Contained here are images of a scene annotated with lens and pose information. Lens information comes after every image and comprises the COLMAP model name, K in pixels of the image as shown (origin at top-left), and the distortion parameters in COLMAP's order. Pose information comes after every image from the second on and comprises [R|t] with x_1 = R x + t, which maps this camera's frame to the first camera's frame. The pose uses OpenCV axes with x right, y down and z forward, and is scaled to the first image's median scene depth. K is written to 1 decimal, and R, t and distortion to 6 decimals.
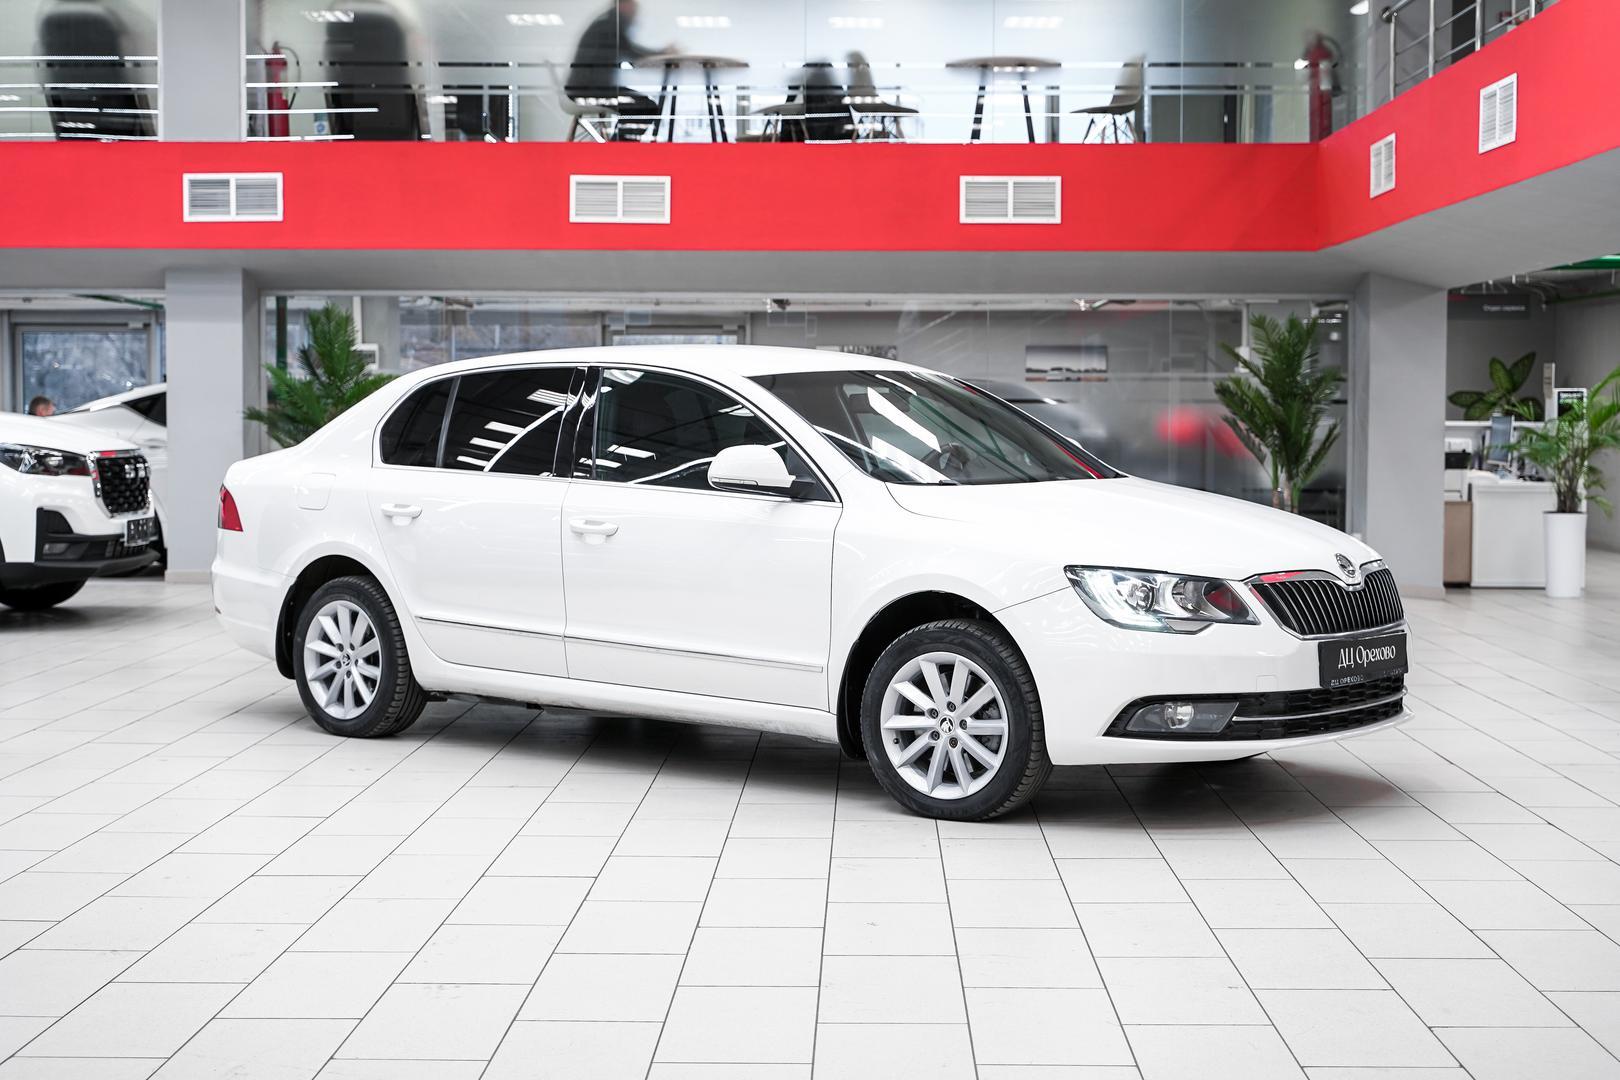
lens RADIAL K [[2320.4, 0, 812.1], [0, 2320.4, 536.9], [0, 0, 1]] dist [-0.025111, 0.000000]
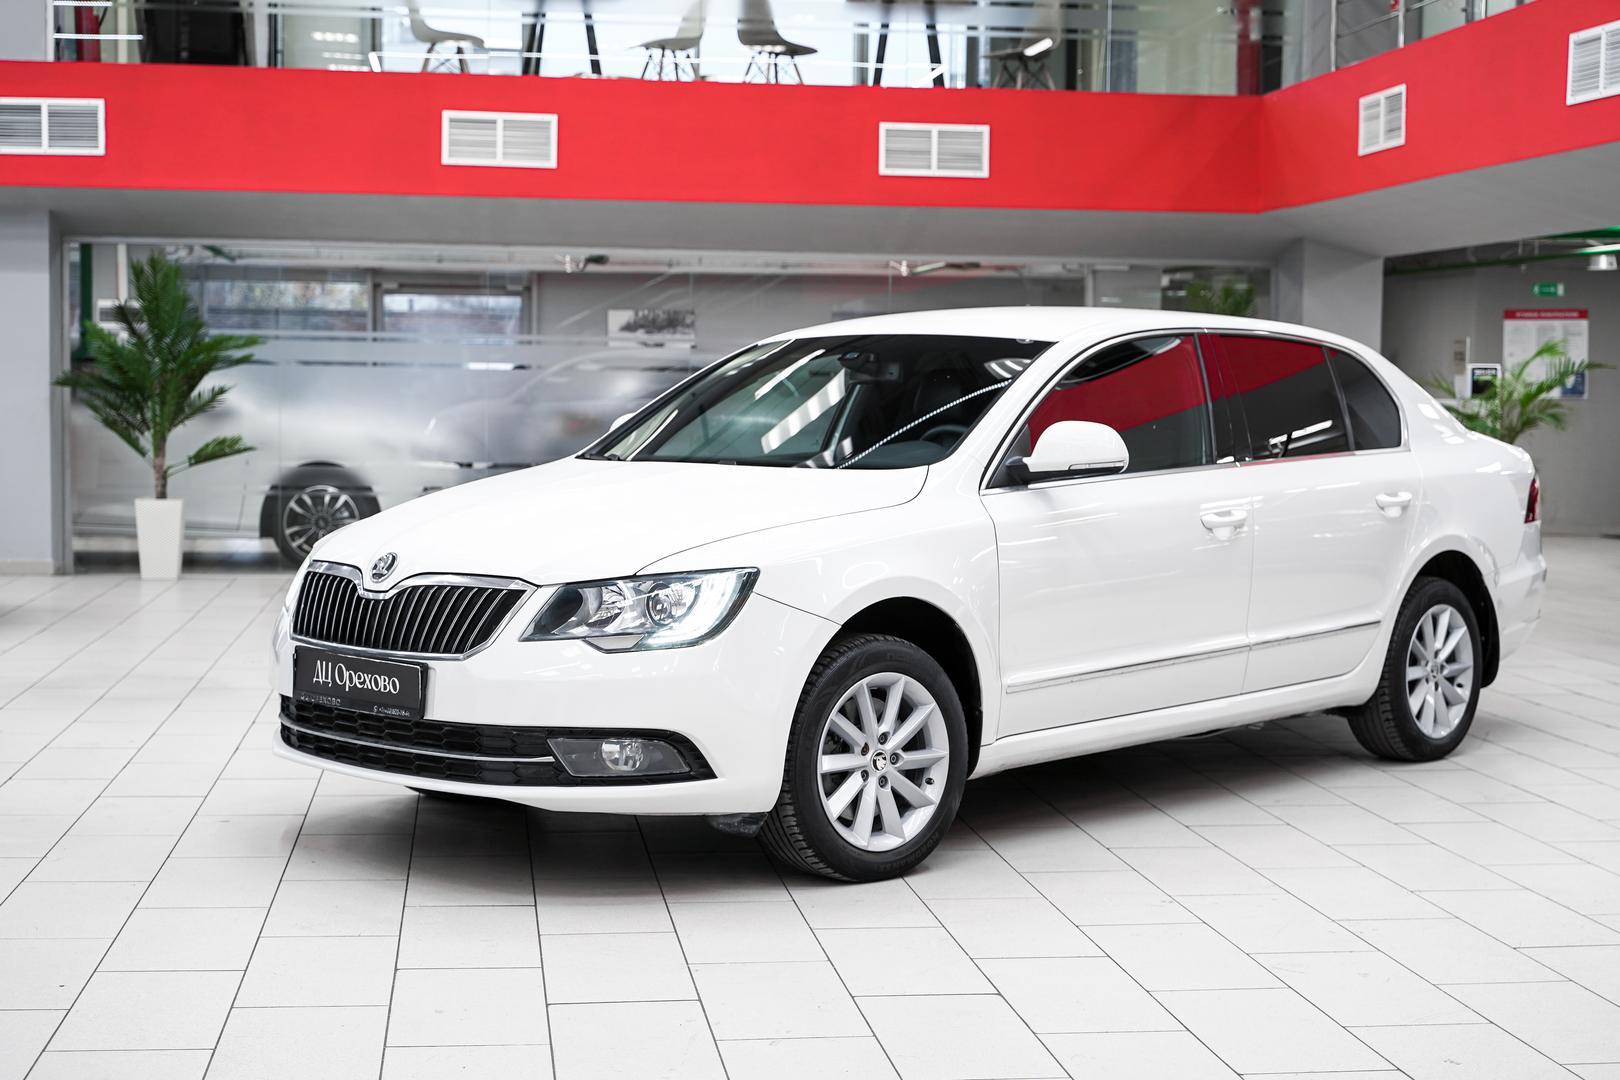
lens RADIAL K [[2567.9, 0, 808.0], [0, 2567.9, 530.3], [0, 0, 1]] dist [-0.004640, 0.000000]
pose [[0.987625, -0.000480, 0.156830, -0.113158], [0.000192, 0.999998, 0.001854, 0.000987], [-0.156831, -0.001801, 0.987624, 0.016931]]
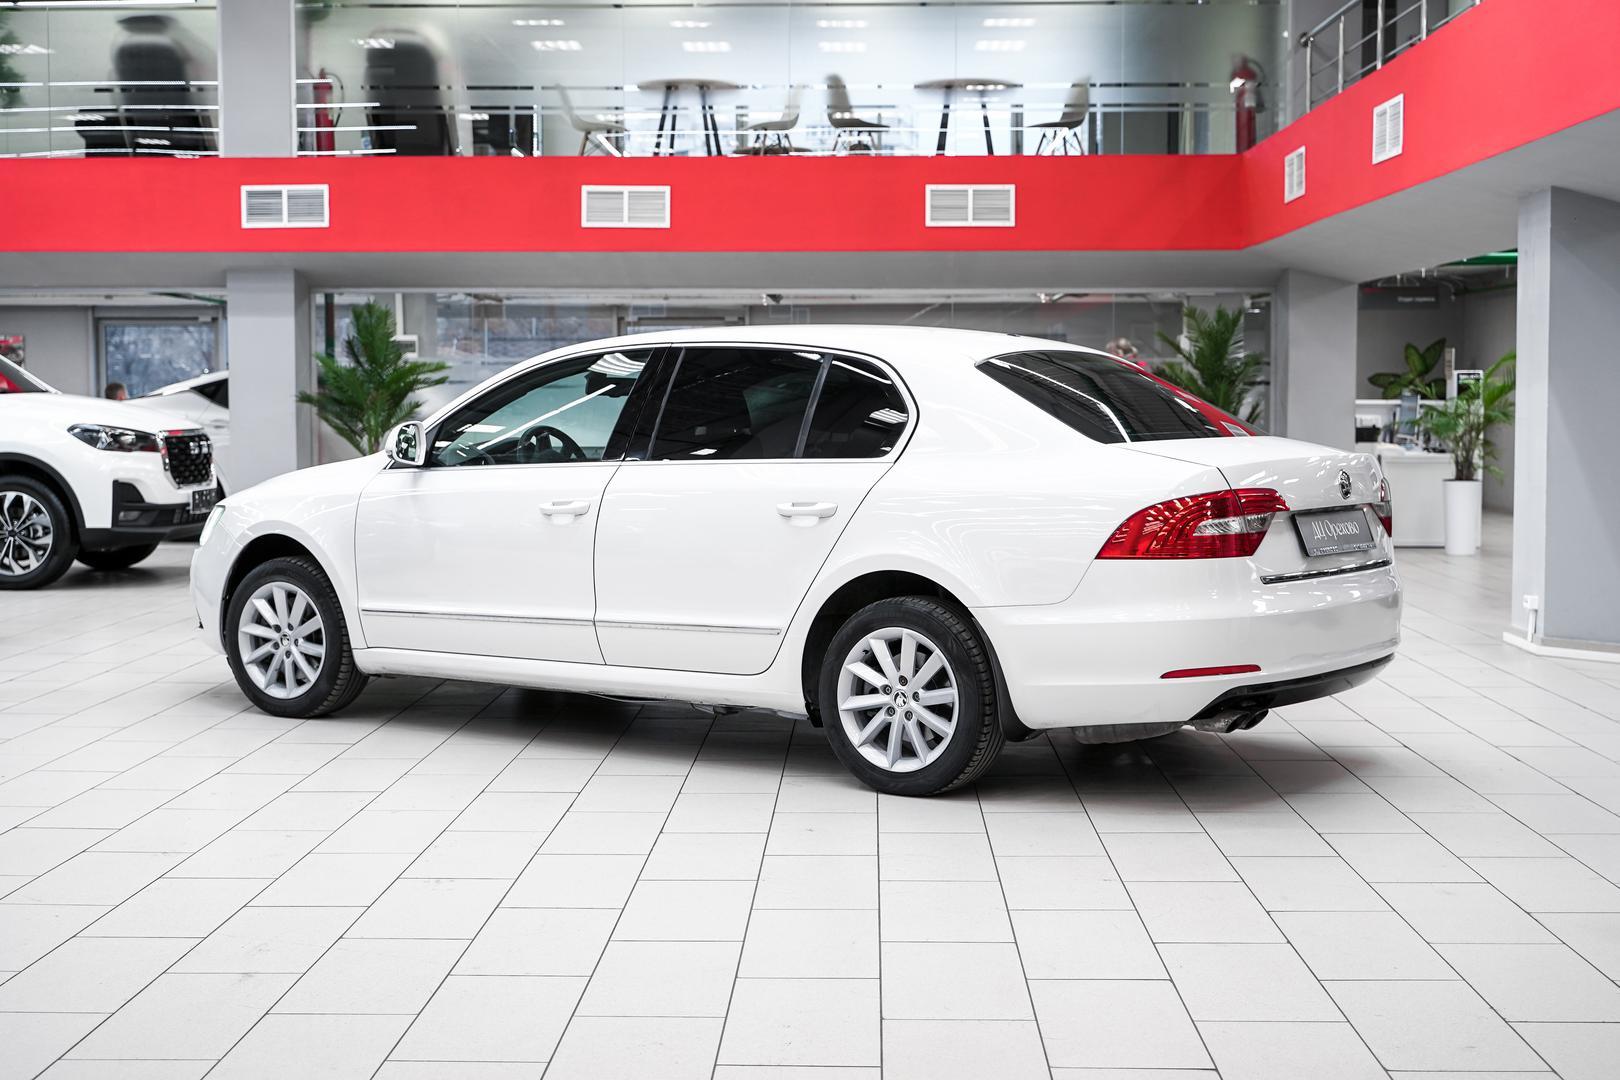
lens RADIAL K [[2073.2, 0, 805.8], [0, 2073.2, 552.4], [0, 0, 1]] dist [-0.023813, 0.000000]
pose [[0.999978, -0.003368, -0.005687, 0.009735], [0.003496, 0.999740, 0.022516, 0.000904], [0.005610, -0.022536, 0.999730, -0.015165]]
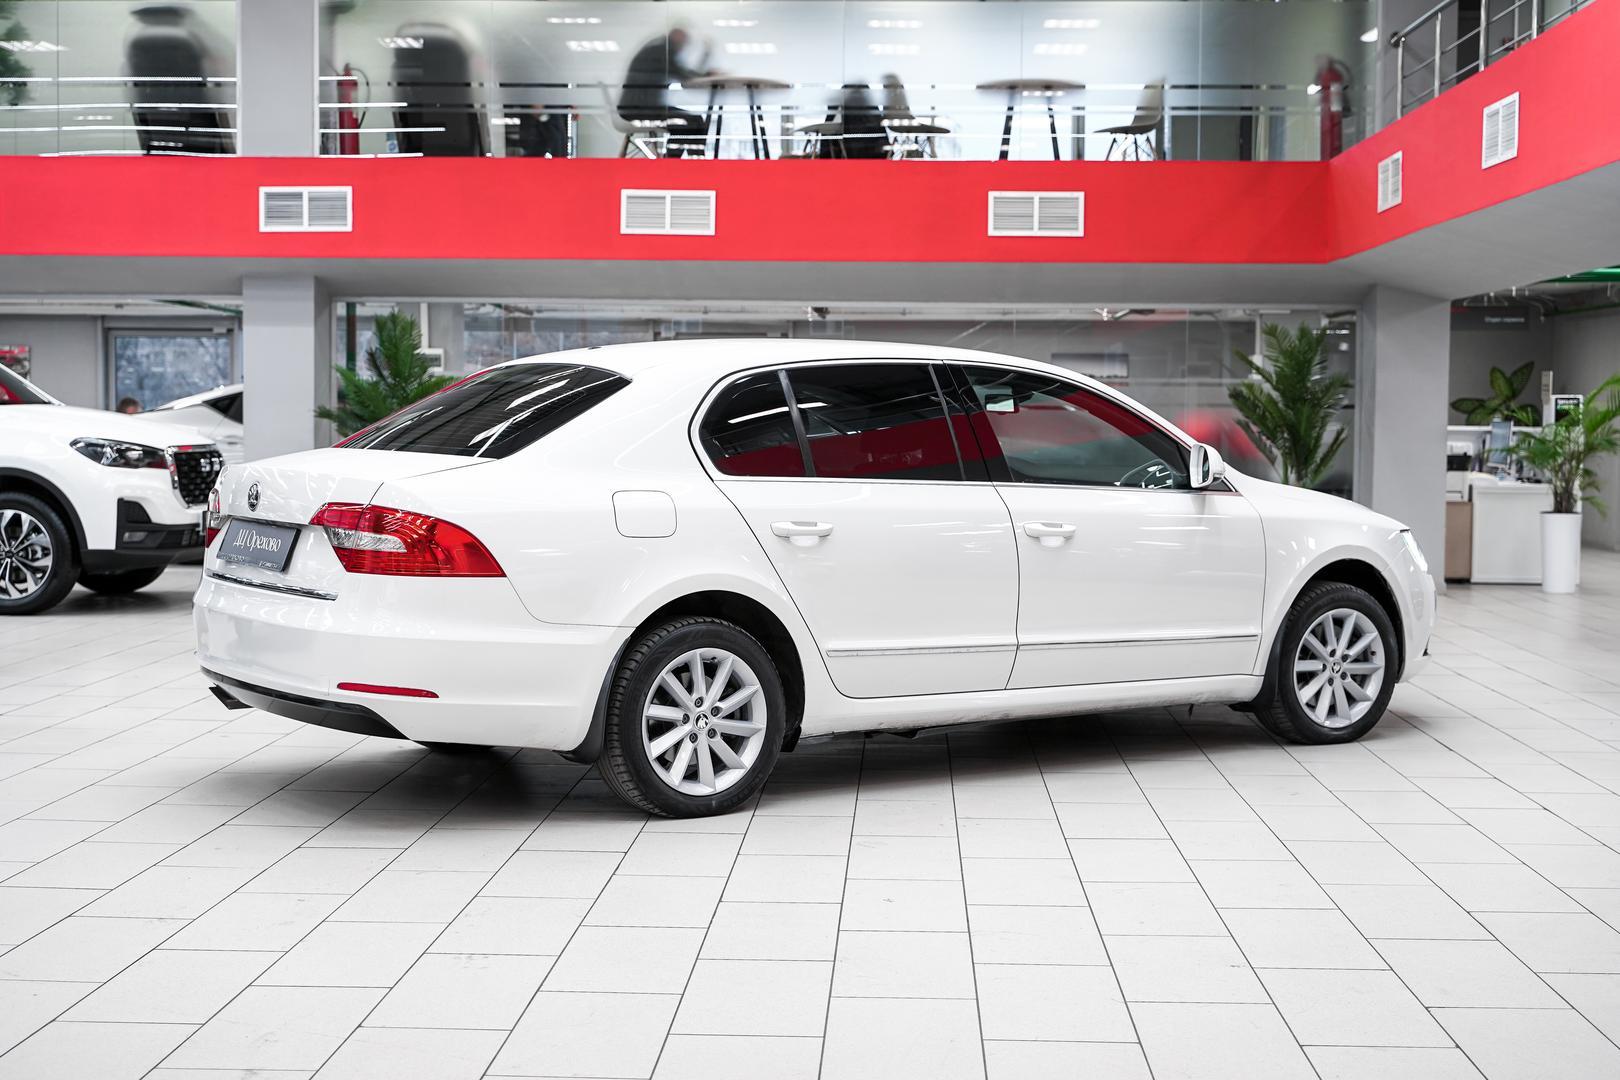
lens RADIAL K [[2161.2, 0, 805.6], [0, 2161.2, 543.4], [0, 0, 1]] dist [-0.022322, 0.000000]
pose [[0.999732, 0.006570, -0.022181, 0.002944], [-0.006463, 0.999967, 0.004914, 0.000867], [0.022213, -0.004769, 0.999742, 0.010406]]
